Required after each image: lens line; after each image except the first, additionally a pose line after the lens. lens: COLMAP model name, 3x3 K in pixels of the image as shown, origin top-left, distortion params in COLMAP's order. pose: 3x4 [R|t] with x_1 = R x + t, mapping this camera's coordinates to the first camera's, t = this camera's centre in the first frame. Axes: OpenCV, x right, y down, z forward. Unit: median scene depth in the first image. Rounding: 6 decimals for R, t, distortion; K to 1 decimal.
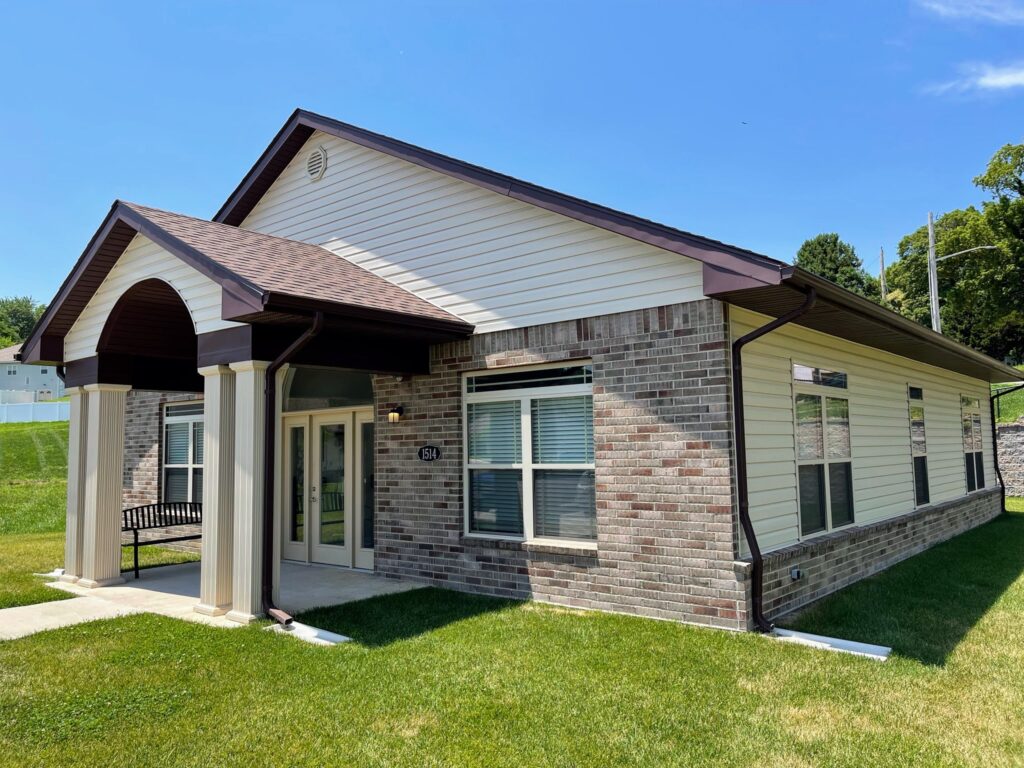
lens RADIAL K [[781.3, 0, 516.6], [0, 781.3, 385.2], [0, 0, 1]] dist [0.027154, -0.000237]
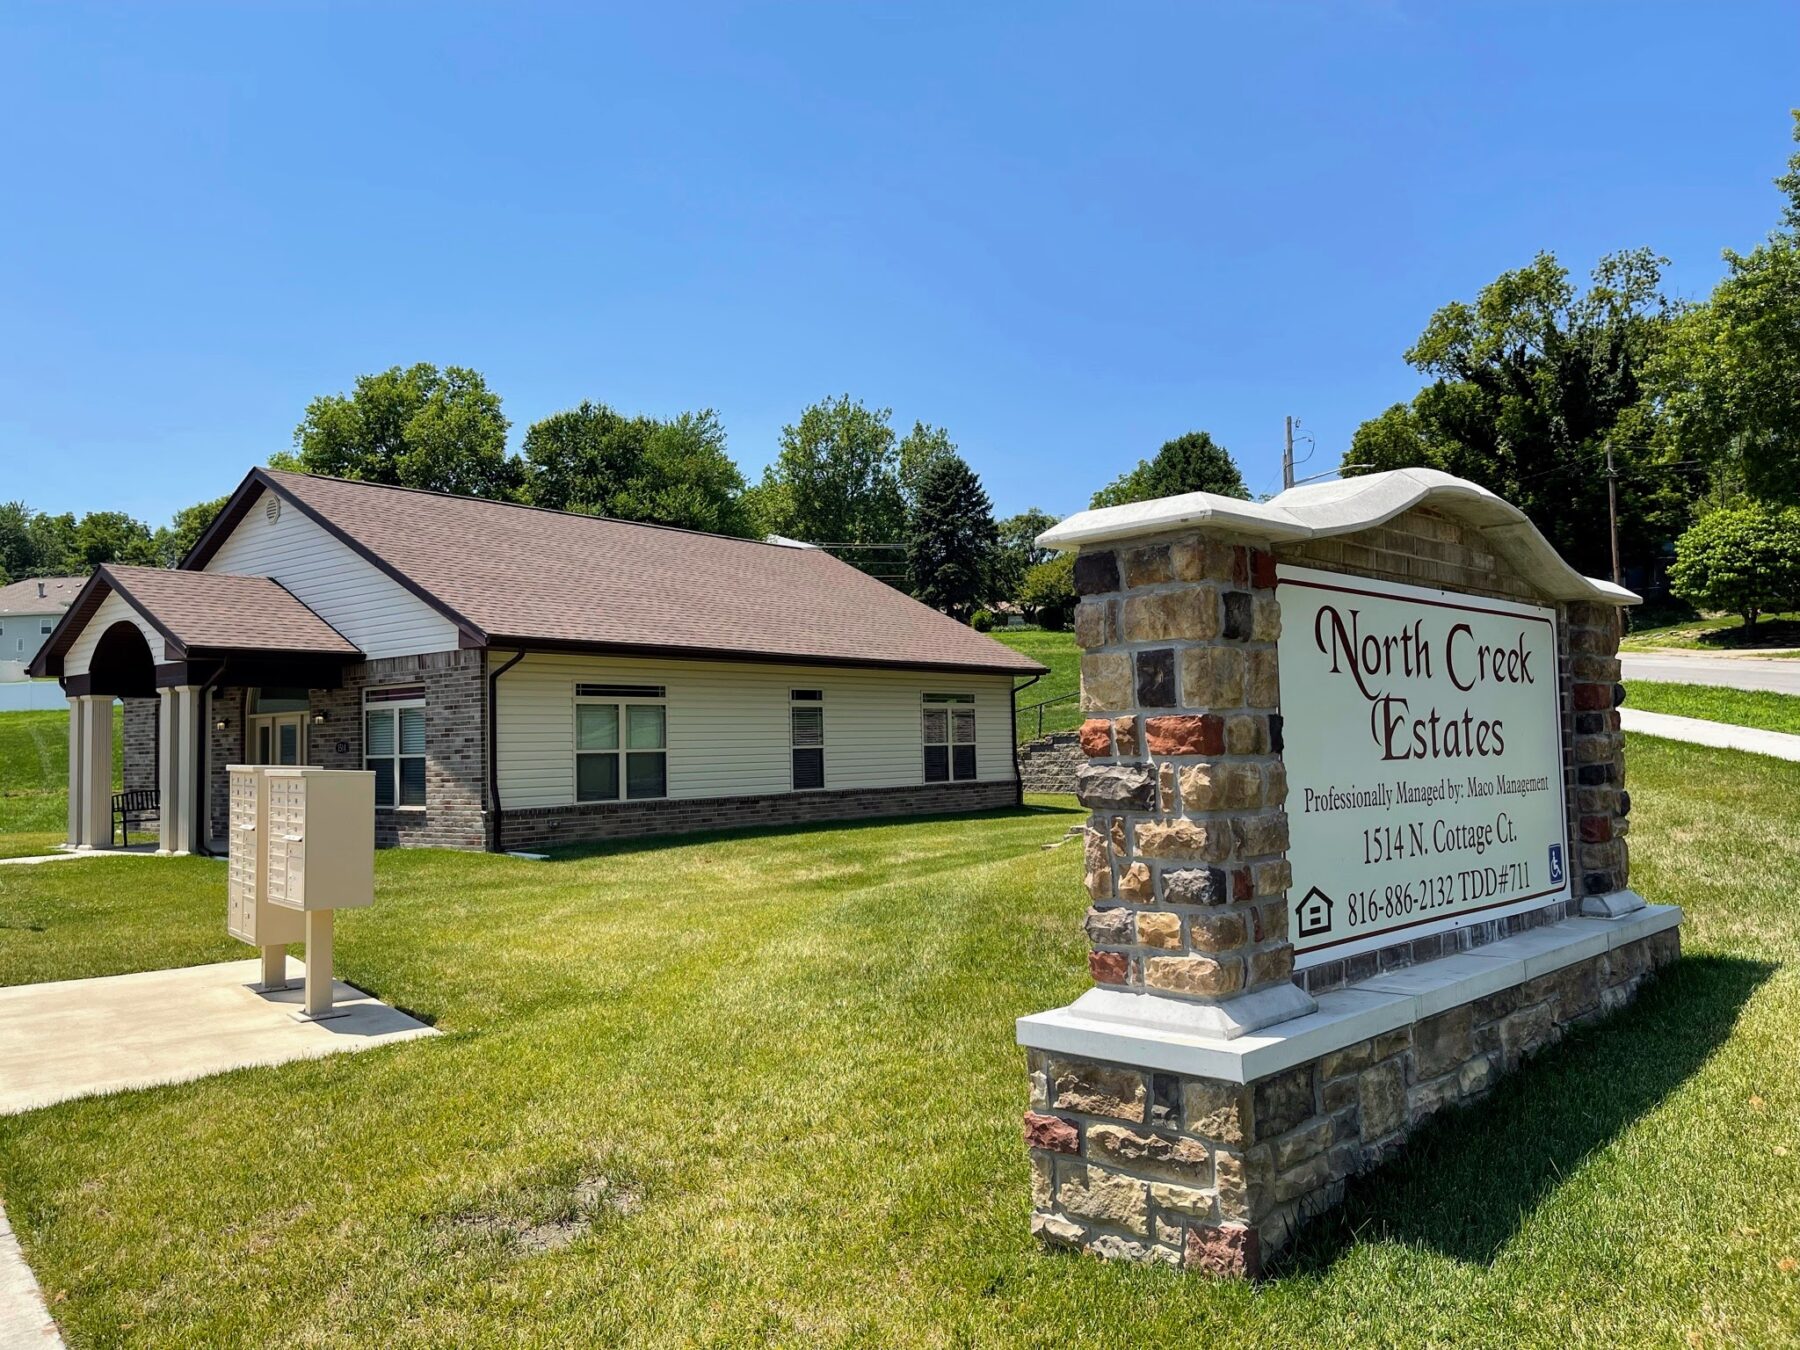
lens RADIAL K [[1373.4, 0, 891.1], [0, 1373.4, 670.0], [0, 0, 1]] dist [0.027154, -0.000237]
pose [[0.999969, -0.003470, 0.007021, 0.823935], [0.003308, 0.999731, 0.022957, -0.097509], [-0.007099, -0.022933, 0.999712, -1.379370]]
